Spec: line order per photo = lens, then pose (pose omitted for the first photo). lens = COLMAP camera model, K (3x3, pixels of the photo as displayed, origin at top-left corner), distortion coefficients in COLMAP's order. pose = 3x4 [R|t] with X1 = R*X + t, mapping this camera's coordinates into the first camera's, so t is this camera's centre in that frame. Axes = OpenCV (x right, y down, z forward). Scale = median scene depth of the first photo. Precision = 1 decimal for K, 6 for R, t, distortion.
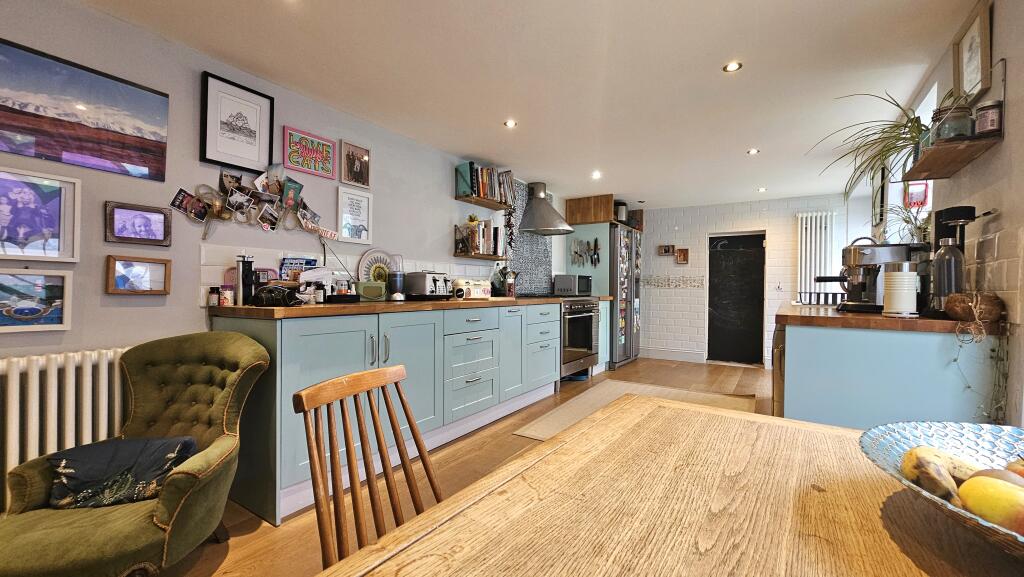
lens RADIAL K [[402.0, 0, 511.1], [0, 402.0, 292.5], [0, 0, 1]] dist [-0.000525, -0.000104]
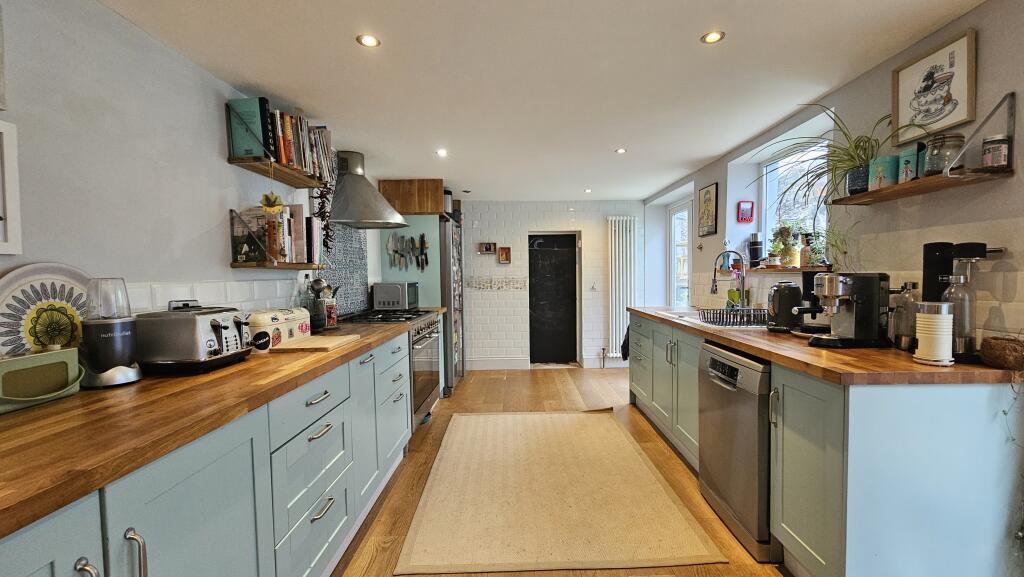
lens RADIAL K [[416.9, 0, 507.2], [0, 416.9, 290.1], [0, 0, 1]] dist [0.001606, 0.000270]
pose [[0.835712, -0.041977, 0.547561, -0.139130], [0.027393, 0.999020, 0.034779, -0.067975], [-0.548484, -0.014066, 0.836043, 0.317052]]
